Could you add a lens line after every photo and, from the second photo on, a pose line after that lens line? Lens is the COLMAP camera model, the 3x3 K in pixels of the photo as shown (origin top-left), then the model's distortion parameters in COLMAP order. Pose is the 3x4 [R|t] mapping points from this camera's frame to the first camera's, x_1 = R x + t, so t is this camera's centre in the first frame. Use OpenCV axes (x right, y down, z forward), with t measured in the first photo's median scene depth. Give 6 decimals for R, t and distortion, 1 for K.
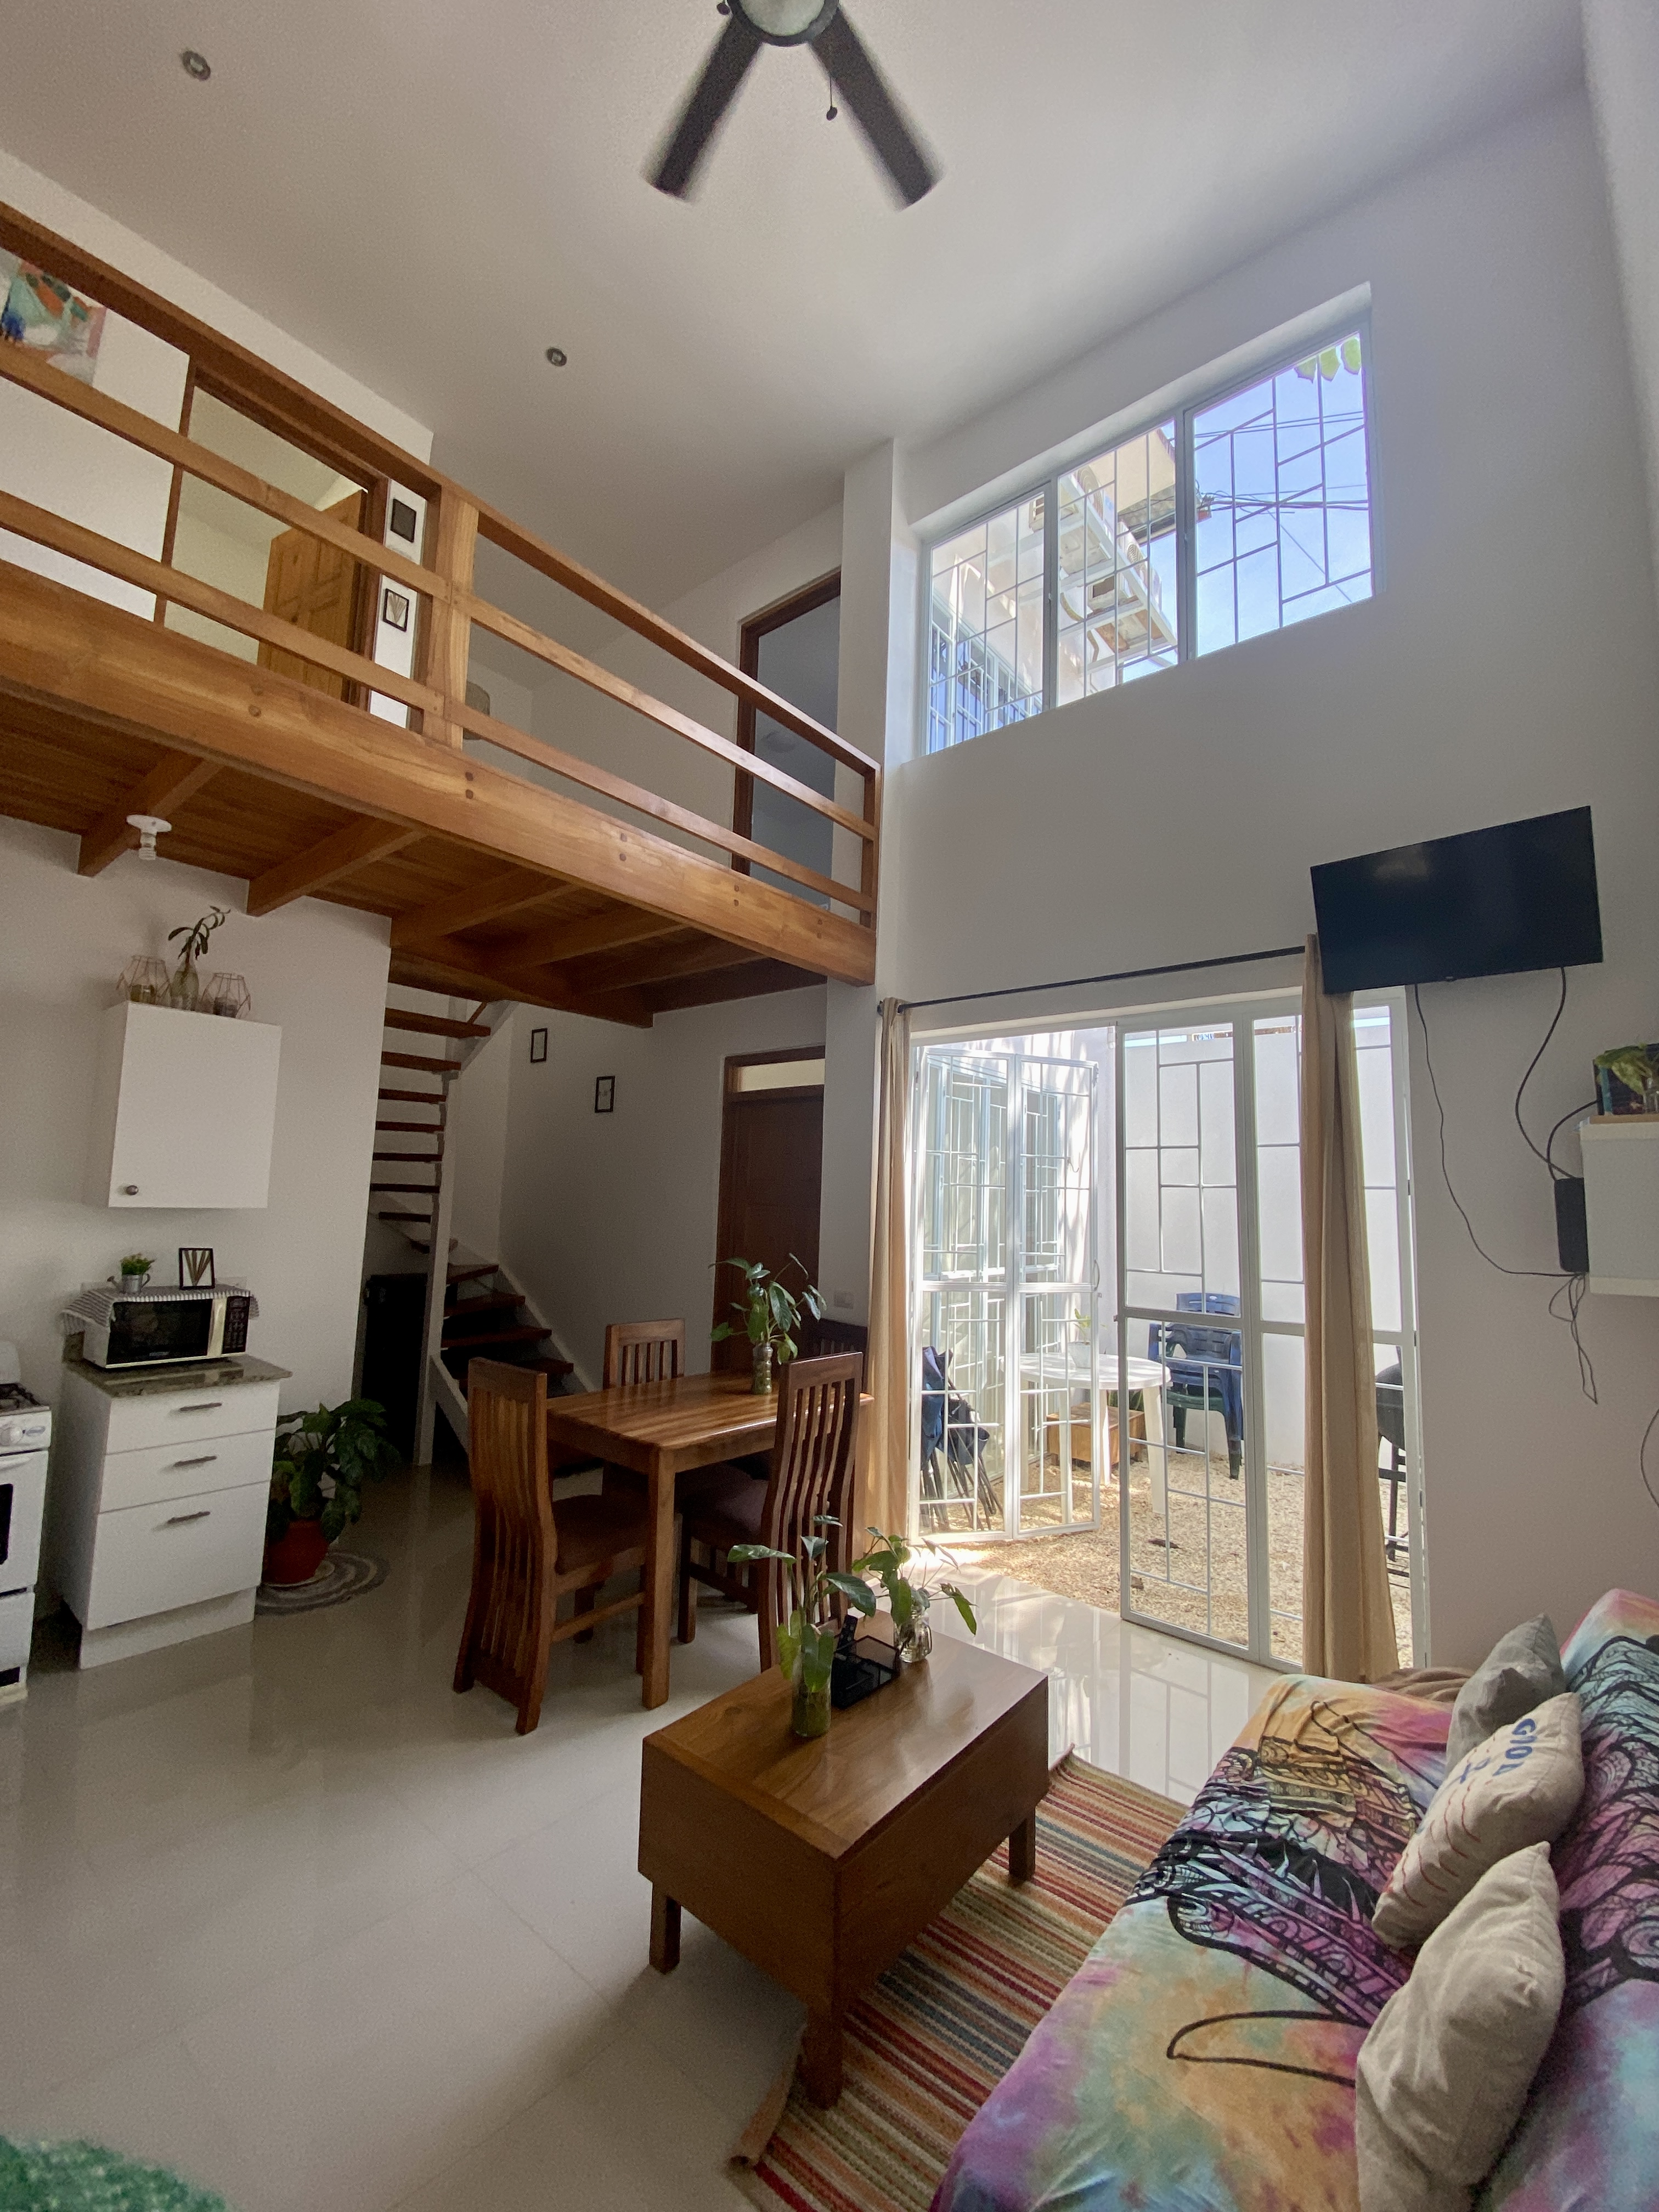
lens RADIAL K [[889.1, 0, 821.9], [0, 889.1, 1113.0], [0, 0, 1]] dist [0.042303, -0.036068]
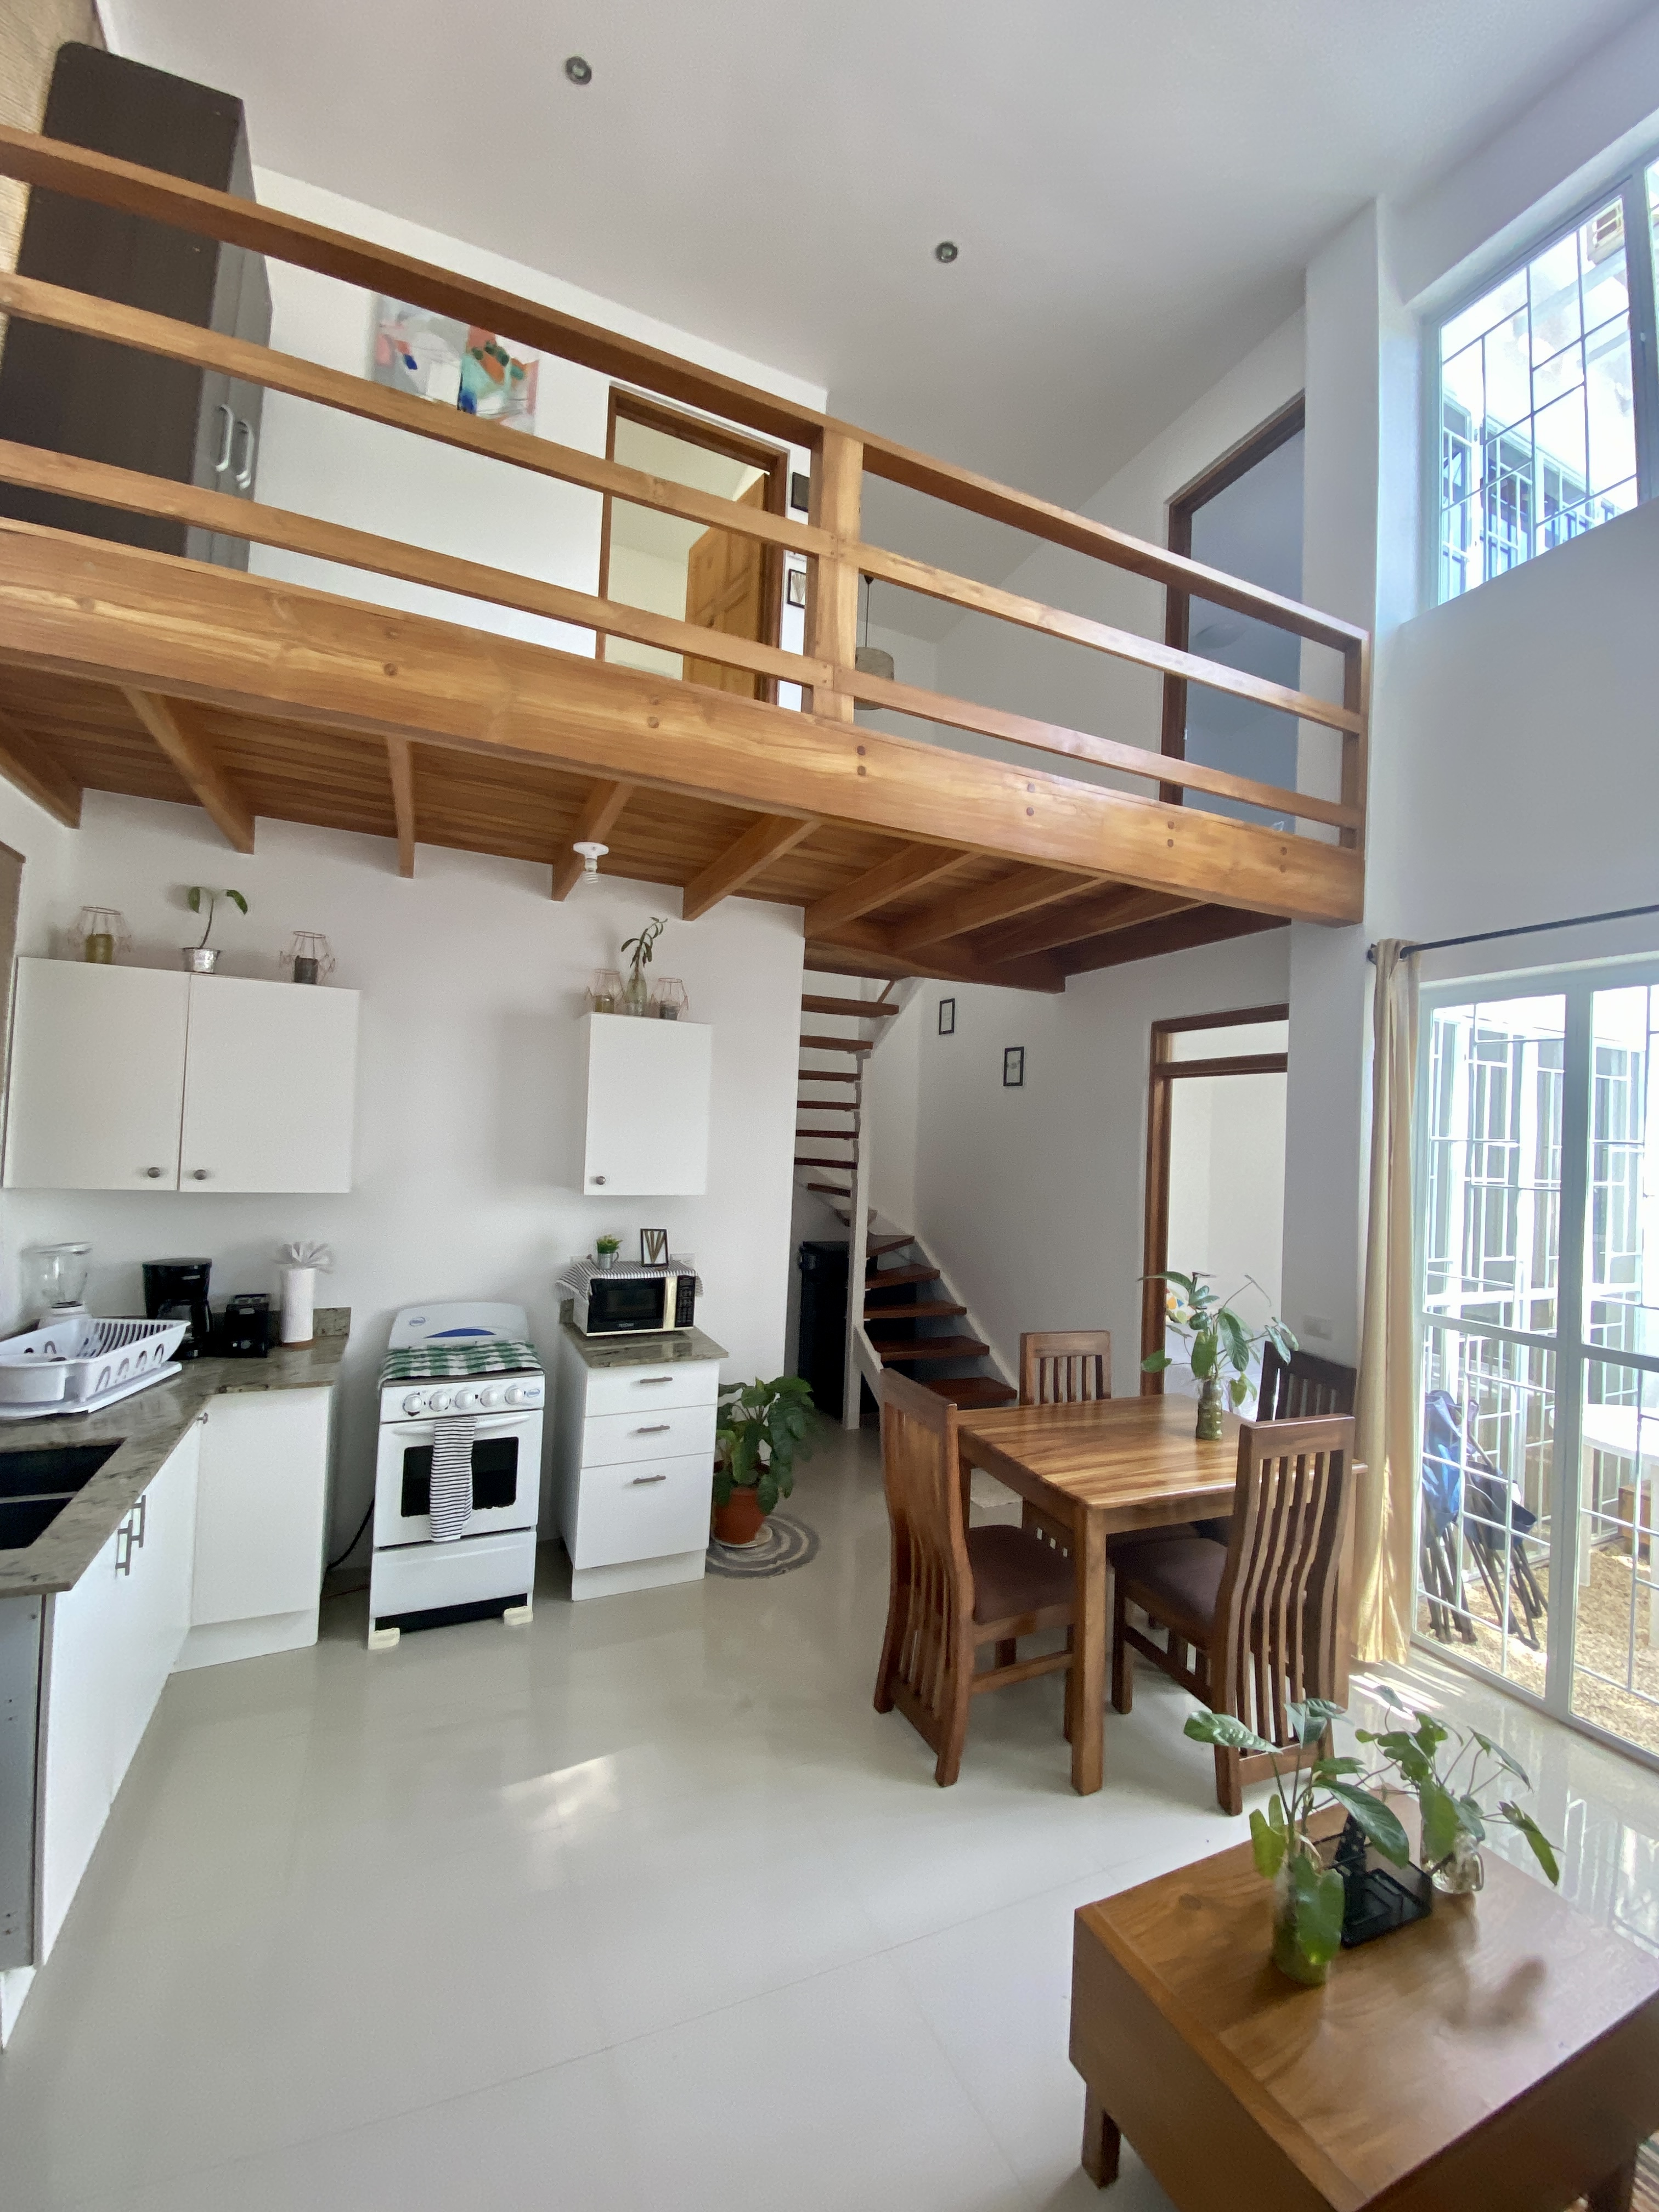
lens RADIAL K [[889.1, 0, 821.9], [0, 889.1, 1113.0], [0, 0, 1]] dist [0.042303, -0.036068]
pose [[0.897765, -0.004789, -0.440450, -0.023718], [0.029705, 0.998323, 0.049692, -0.042137], [0.439473, -0.057695, 0.896401, 0.115797]]
